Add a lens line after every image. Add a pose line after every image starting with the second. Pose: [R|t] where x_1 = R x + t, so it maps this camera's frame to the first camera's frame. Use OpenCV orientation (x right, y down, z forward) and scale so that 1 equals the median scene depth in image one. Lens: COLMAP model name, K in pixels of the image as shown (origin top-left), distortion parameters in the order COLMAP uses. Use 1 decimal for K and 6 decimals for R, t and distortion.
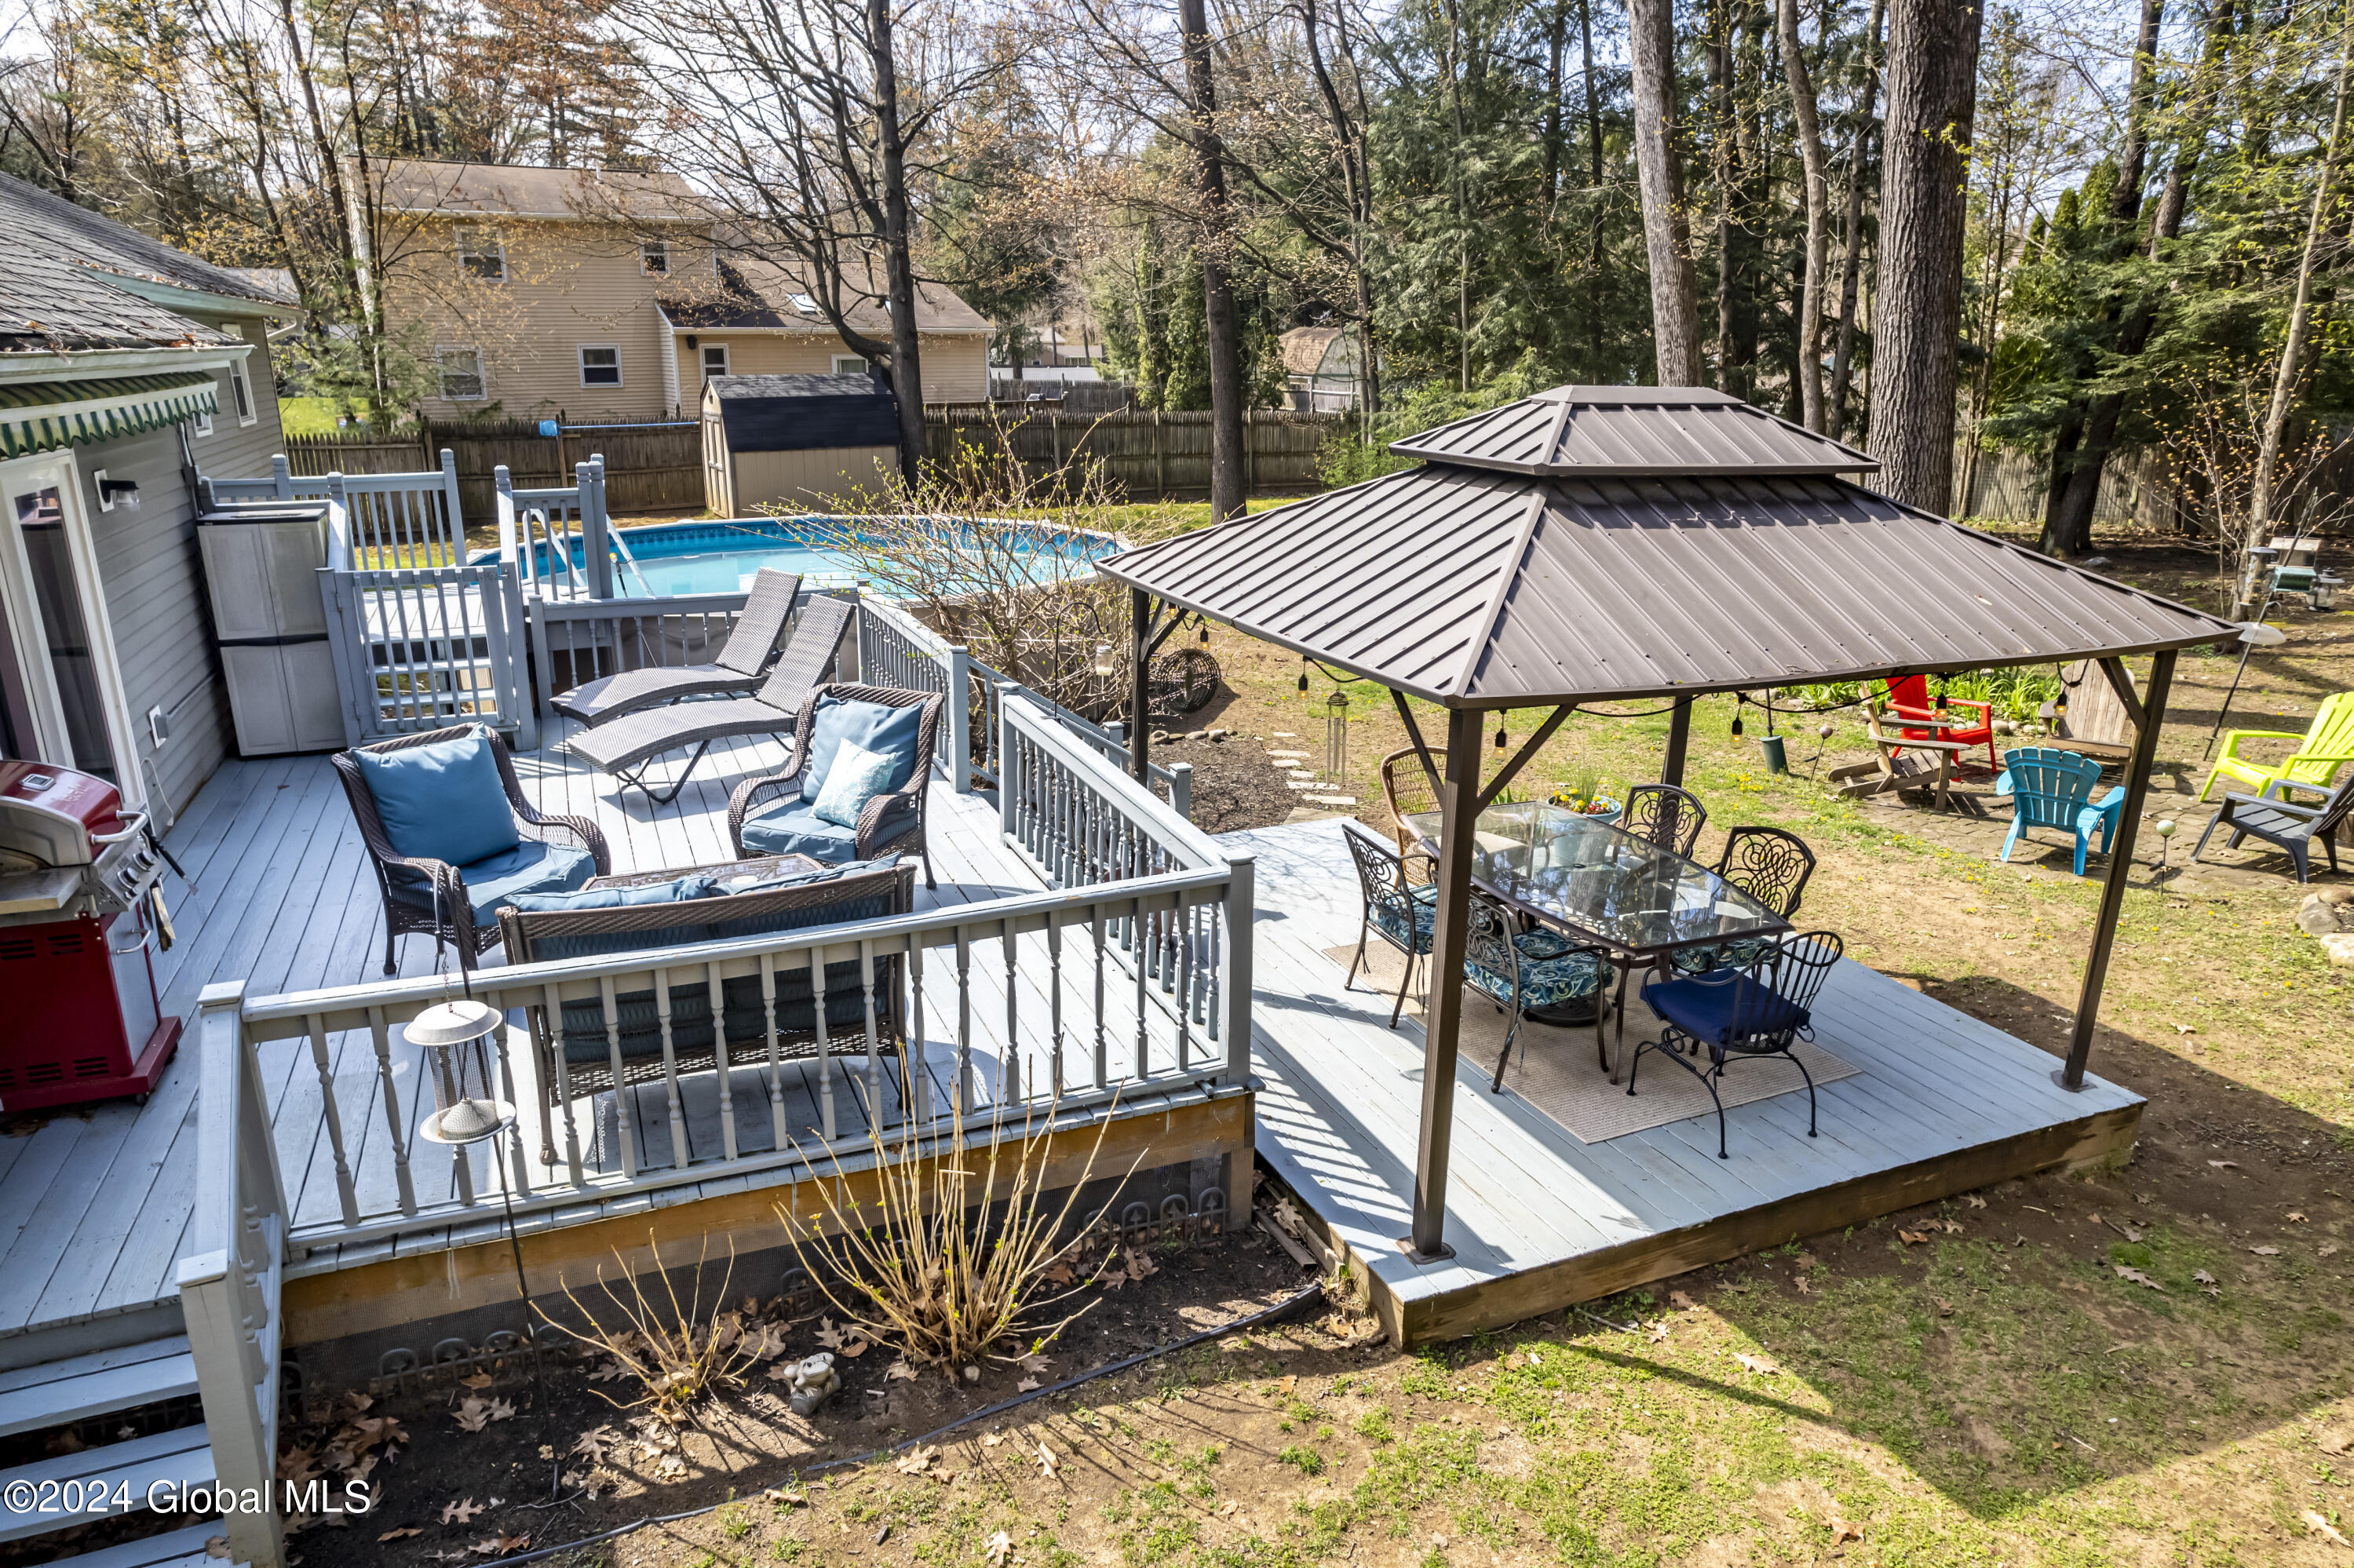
lens RADIAL K [[1509.5, 0, 1167.3], [0, 1509.5, 777.5], [0, 0, 1]] dist [-0.074388, 0.087277]
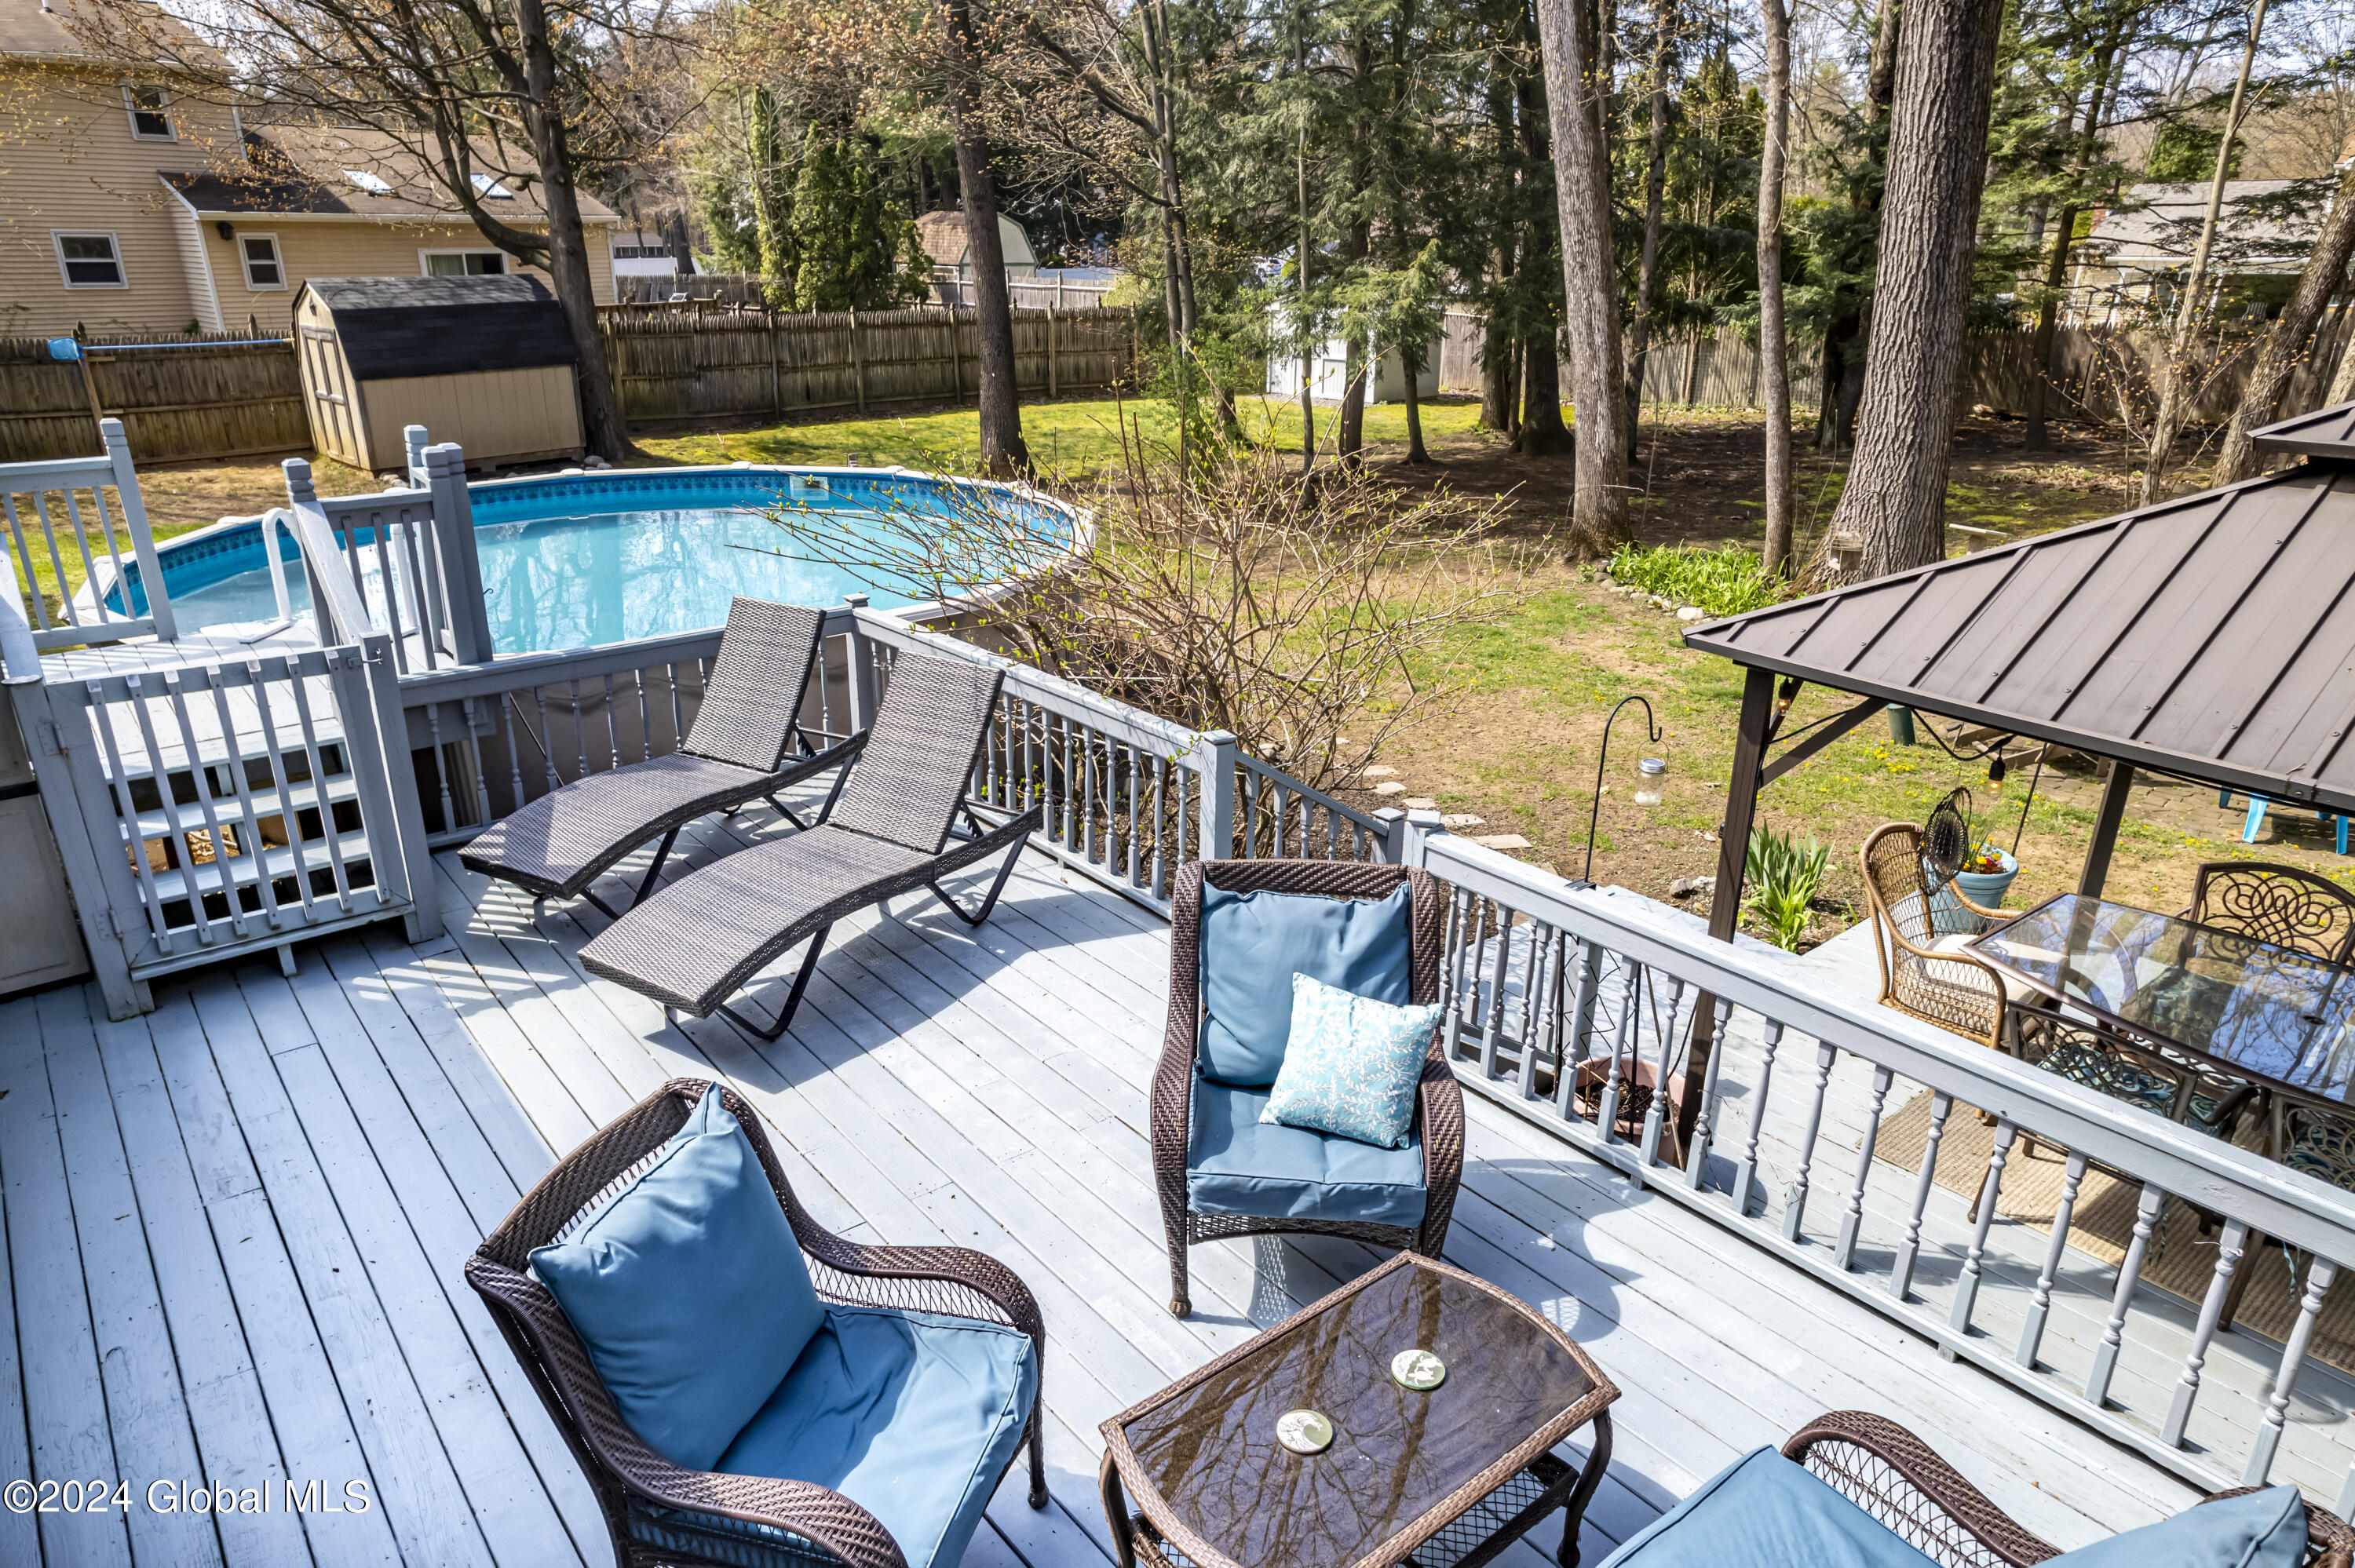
lens RADIAL K [[1510.1, 0, 1167.8], [0, 1510.1, 777.5], [0, 0, 1]] dist [-0.074388, 0.087277]
pose [[0.959420, -0.098014, 0.264400, -0.104881], [0.079106, 0.993549, 0.081261, -0.038606], [-0.270659, -0.057047, 0.960983, 0.122972]]
